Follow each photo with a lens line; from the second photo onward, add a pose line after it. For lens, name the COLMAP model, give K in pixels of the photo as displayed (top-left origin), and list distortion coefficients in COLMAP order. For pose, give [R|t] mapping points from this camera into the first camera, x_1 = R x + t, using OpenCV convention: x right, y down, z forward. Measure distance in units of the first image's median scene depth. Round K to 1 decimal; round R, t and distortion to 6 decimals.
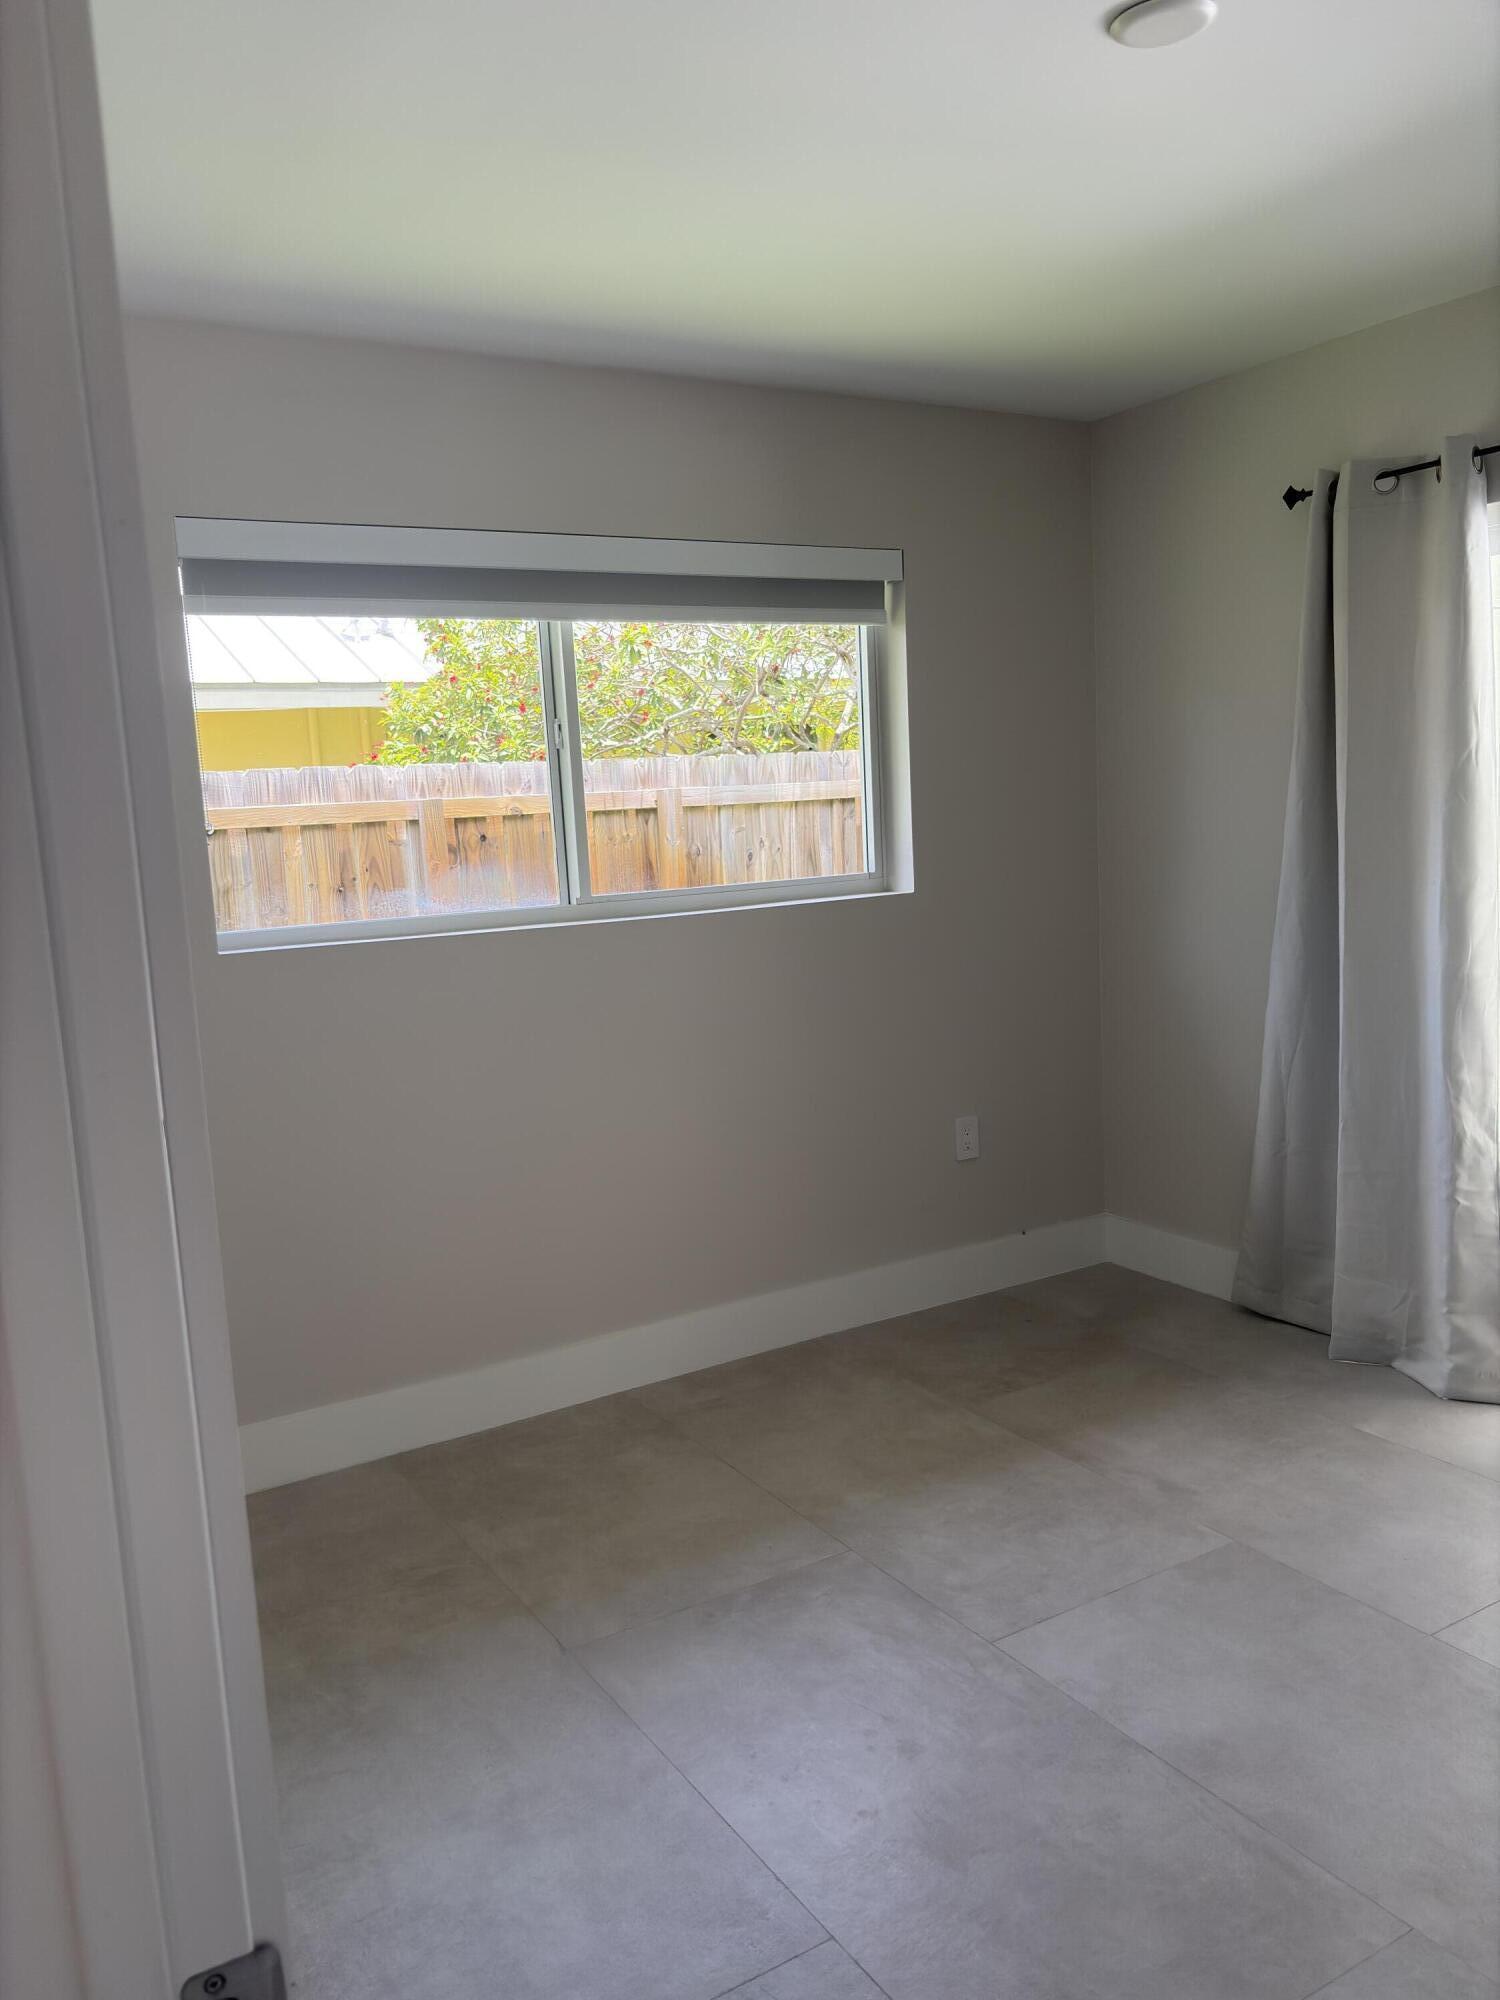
lens RADIAL K [[1506.8, 0, 750.0], [0, 1506.8, 1000.0], [0, 0, 1]] dist [0.020486, -0.014446]
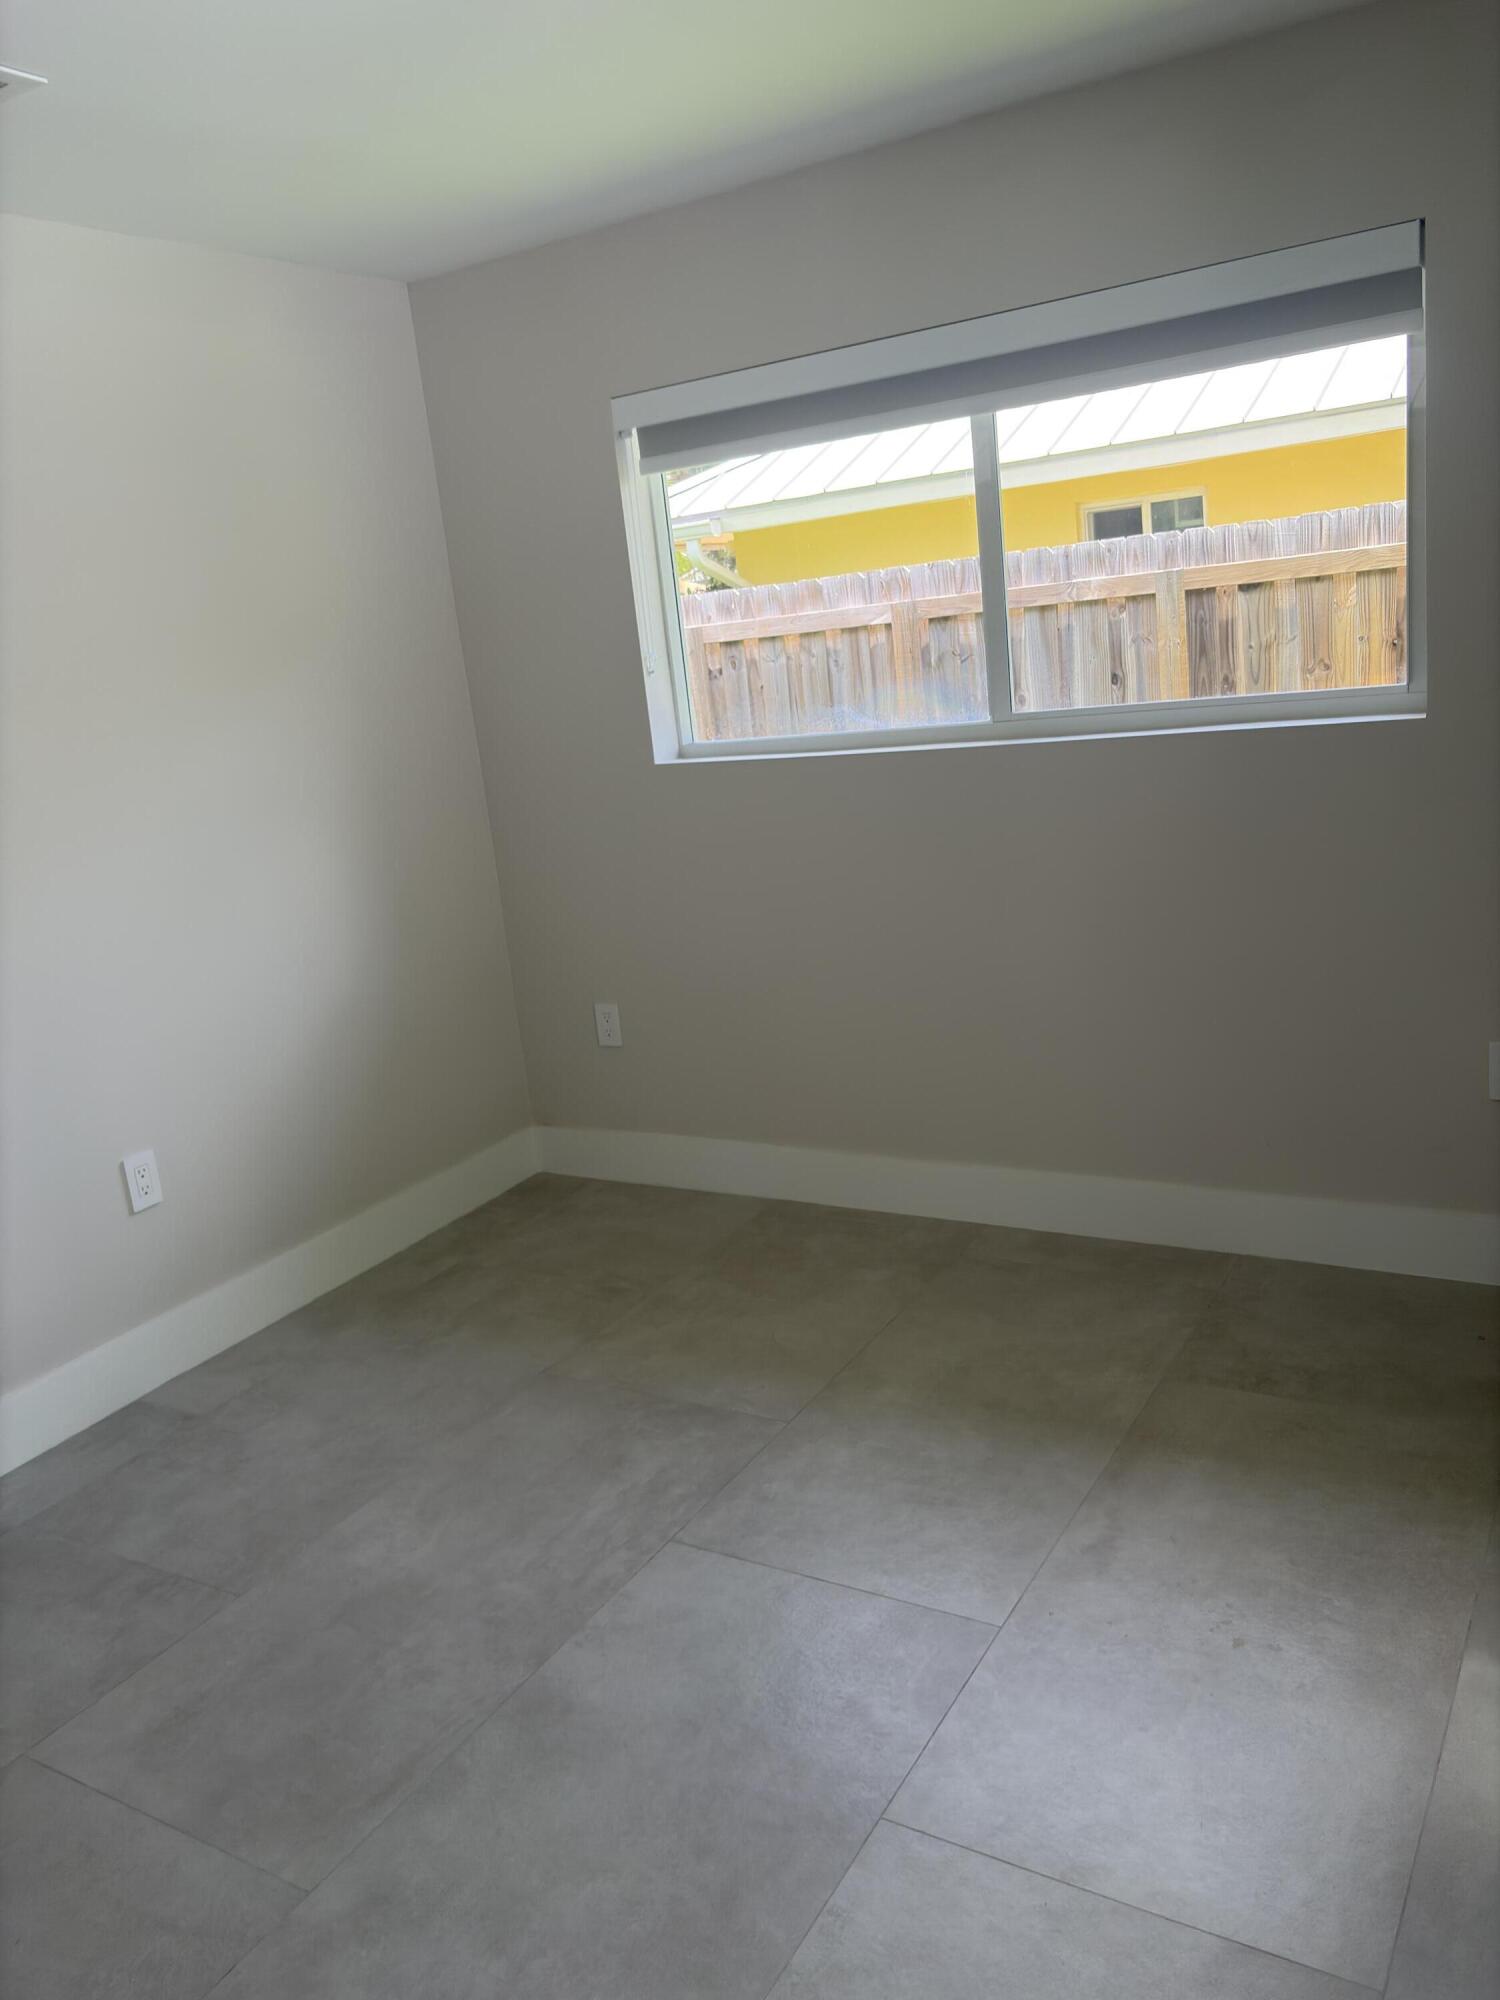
lens RADIAL K [[1509.5, 0, 787.6], [0, 1509.5, 999.3], [0, 0, 1]] dist [0.000547, -0.003977]
pose [[0.468809, 0.208618, -0.858310, 0.642941], [-0.025759, 0.974525, 0.222795, -0.096981], [0.882924, -0.082339, 0.462240, 0.418248]]
